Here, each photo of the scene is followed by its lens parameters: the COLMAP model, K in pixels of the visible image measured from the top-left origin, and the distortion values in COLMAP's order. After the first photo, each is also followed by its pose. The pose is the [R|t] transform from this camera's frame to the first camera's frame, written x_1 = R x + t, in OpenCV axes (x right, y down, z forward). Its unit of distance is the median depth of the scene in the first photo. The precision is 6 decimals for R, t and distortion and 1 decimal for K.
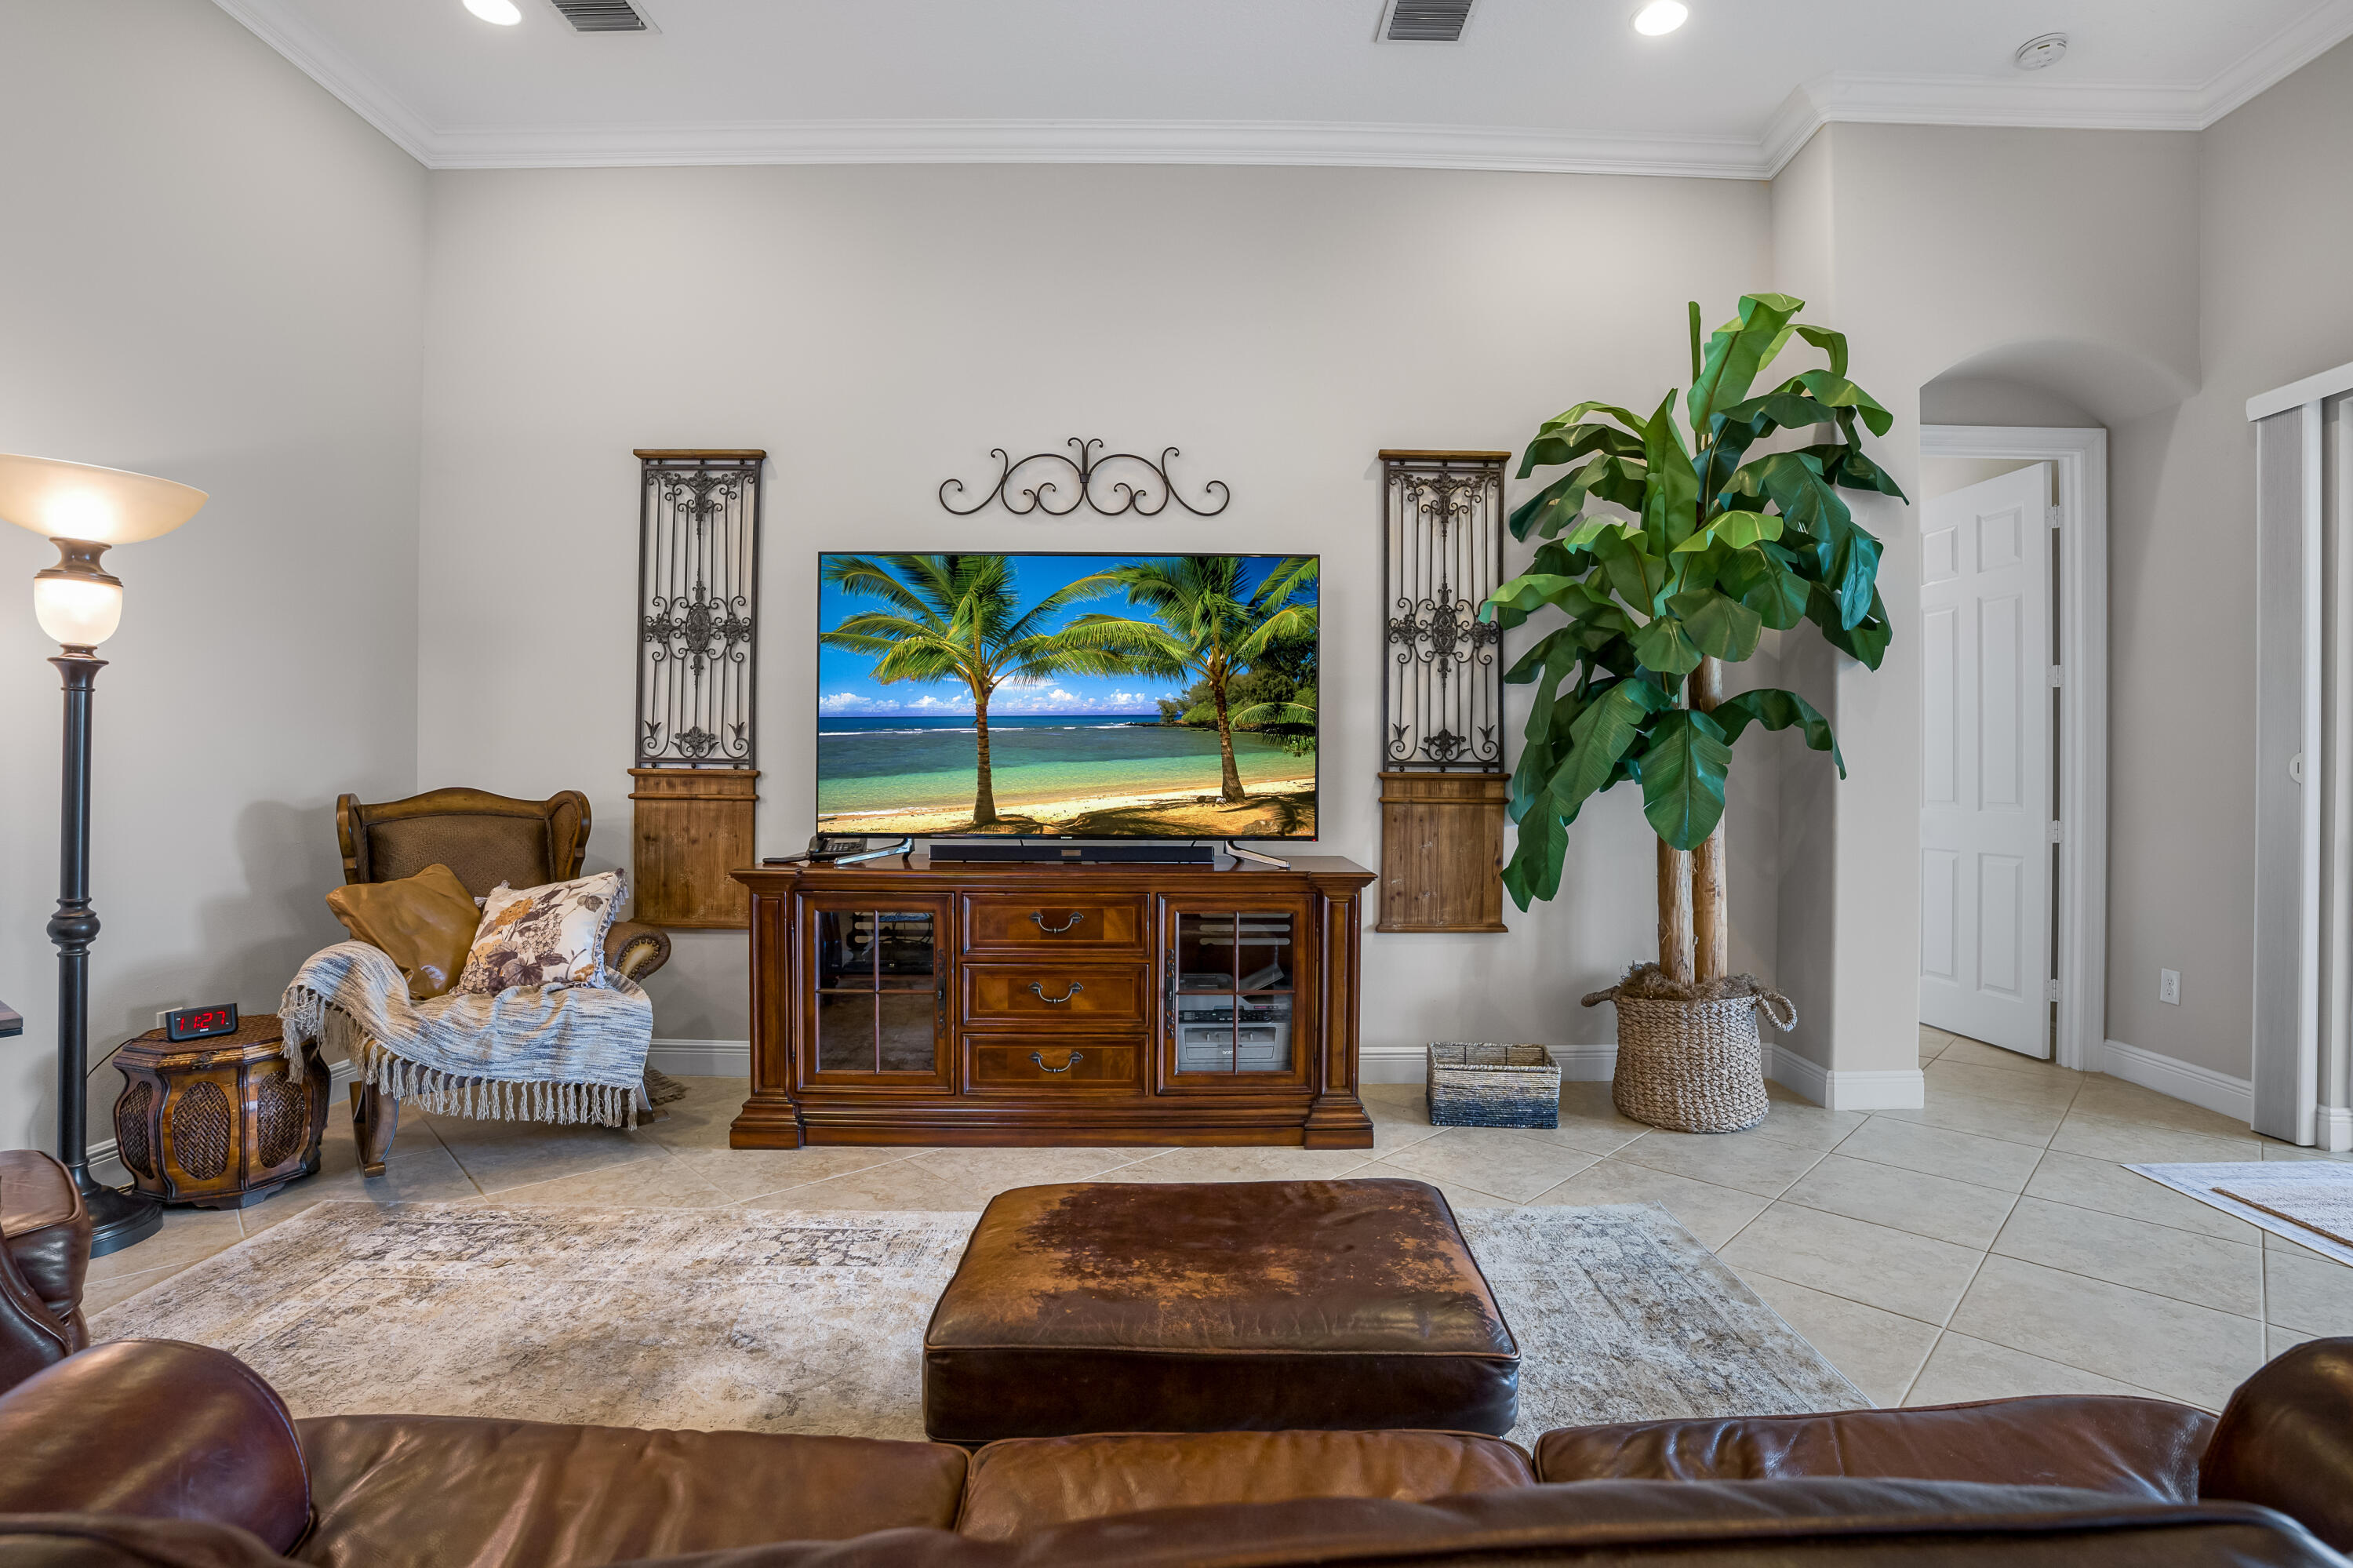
lens RADIAL K [[1069.9, 0, 1176.5], [0, 1069.9, 784.0], [0, 0, 1]] dist [-0.044405, -0.000121]
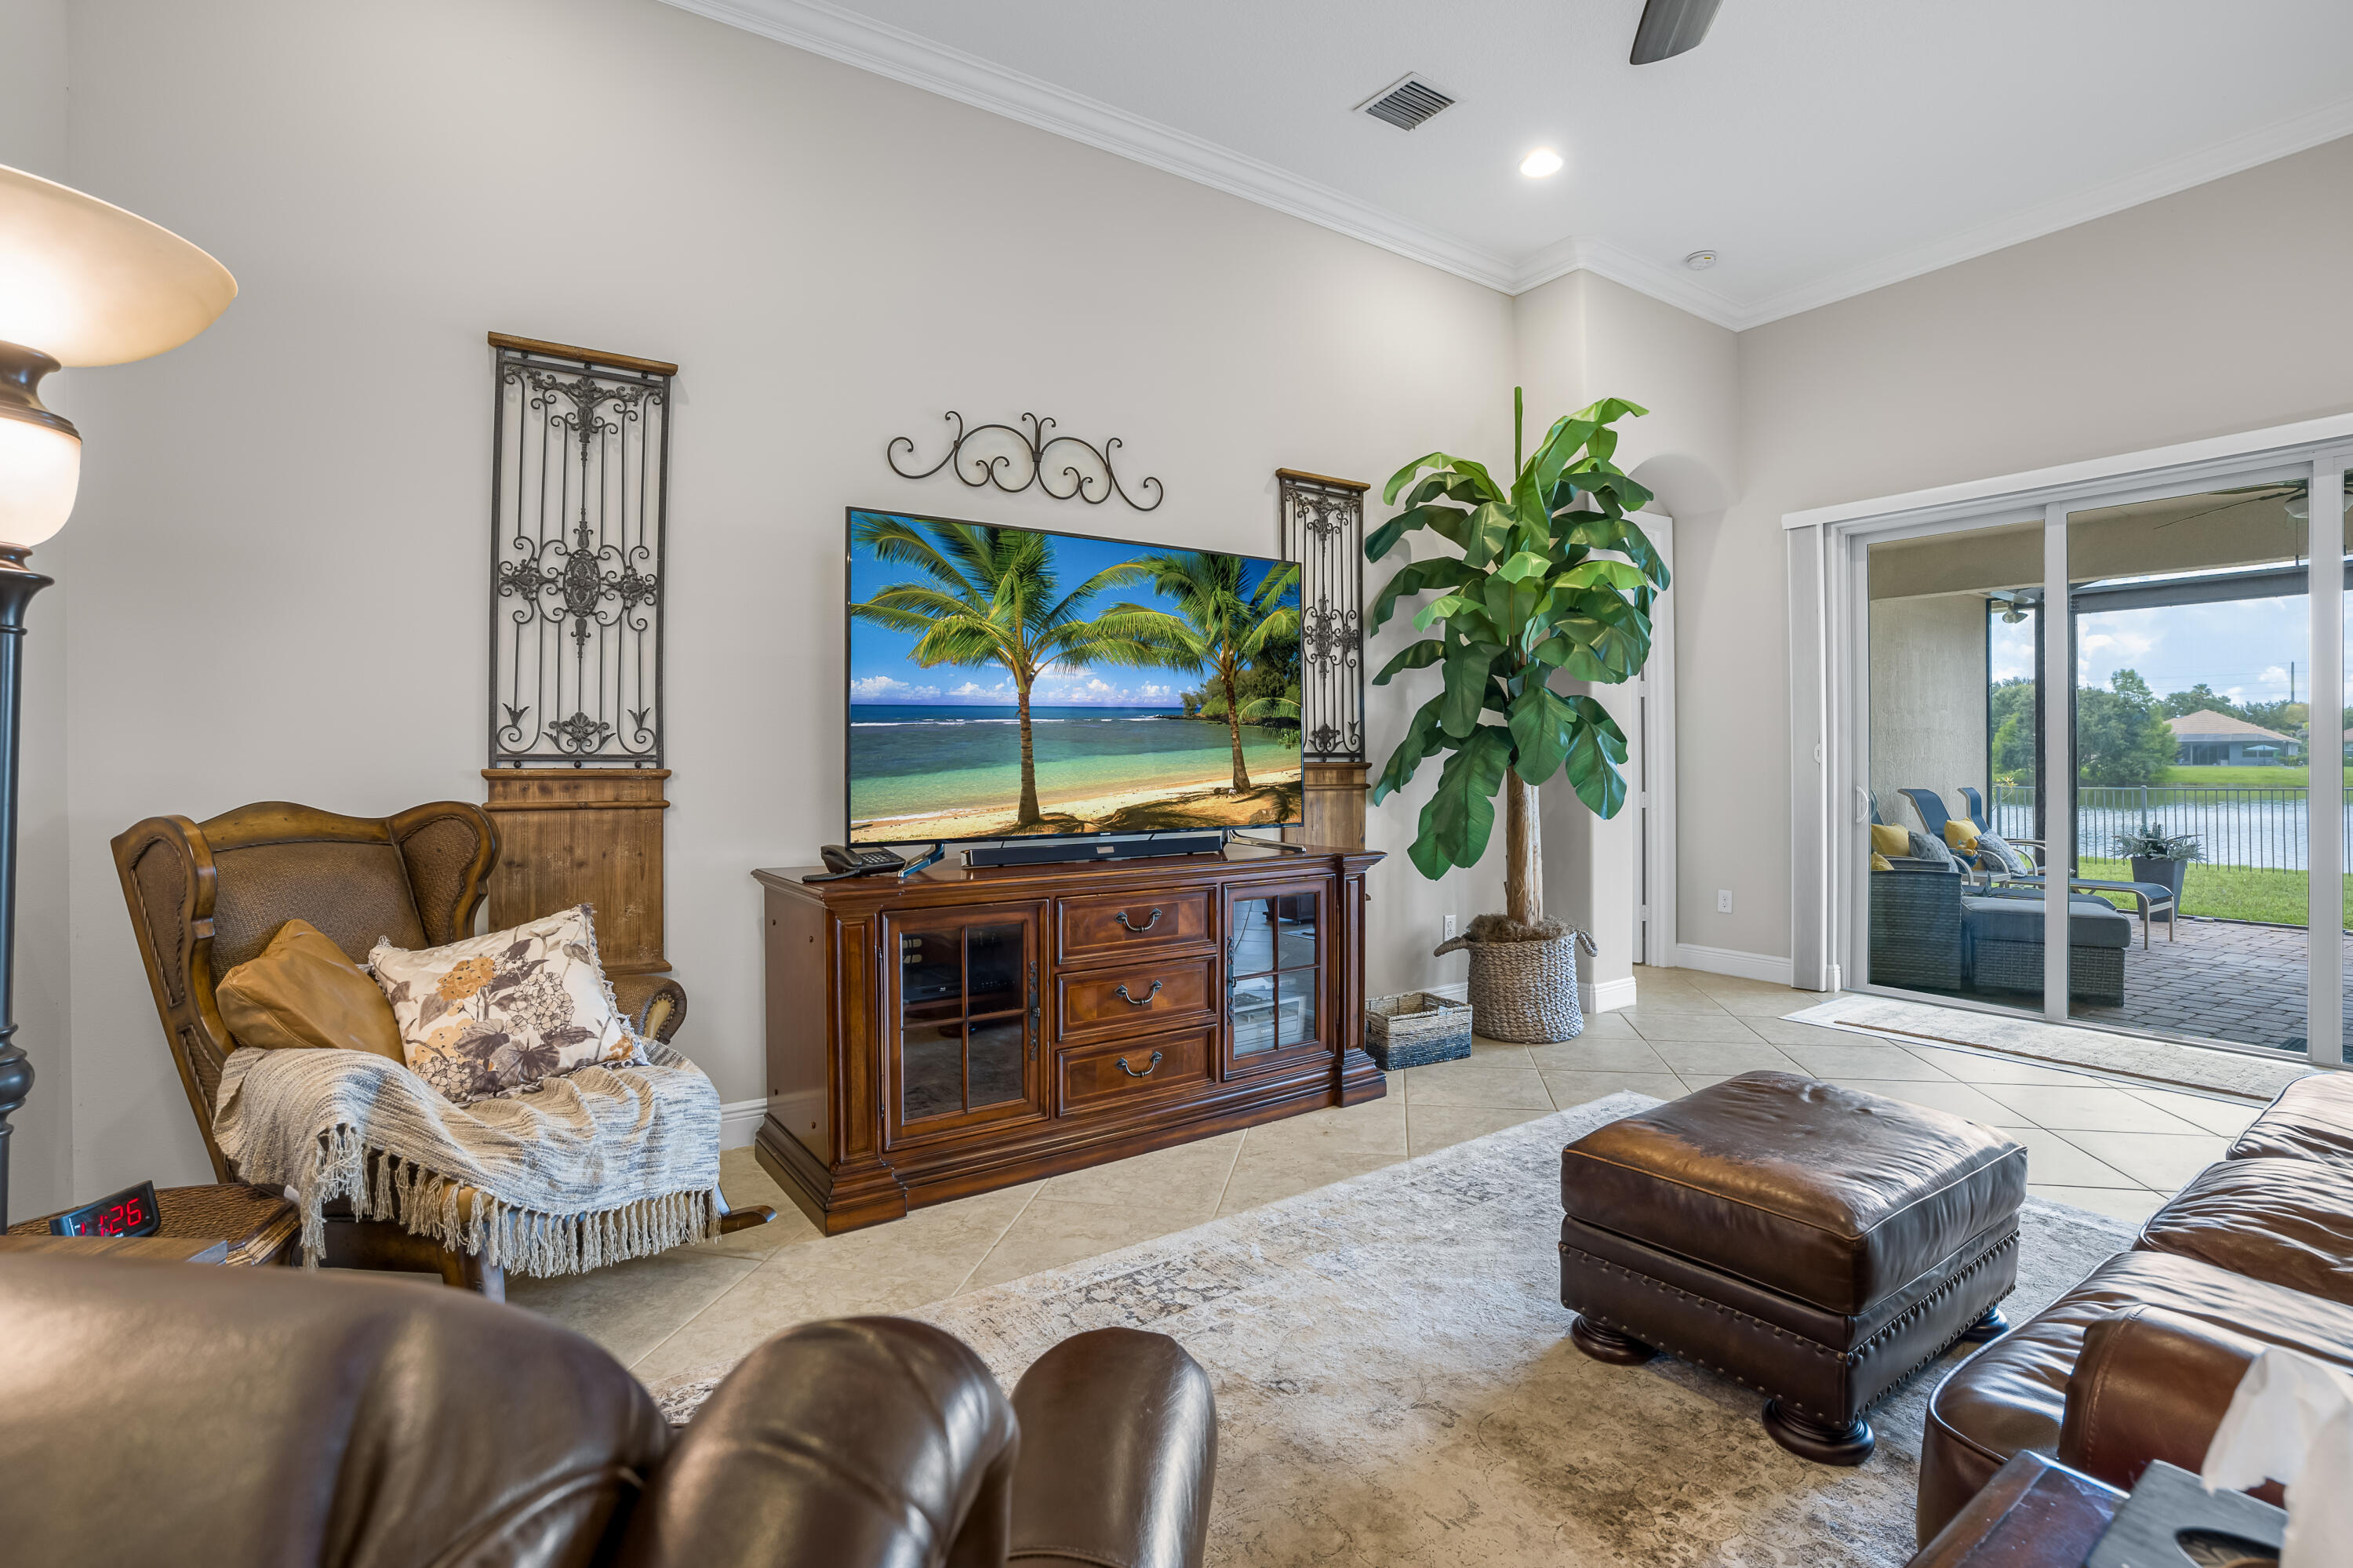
lens RADIAL K [[1075.7, 0, 1176.6], [0, 1075.7, 765.3], [0, 0, 1]] dist [-0.051553, 0.000825]
pose [[0.841188, -0.013194, 0.540581, -0.568175], [0.018421, 0.999821, -0.004263, -0.006247], [-0.540428, 0.013544, 0.841281, 0.152995]]
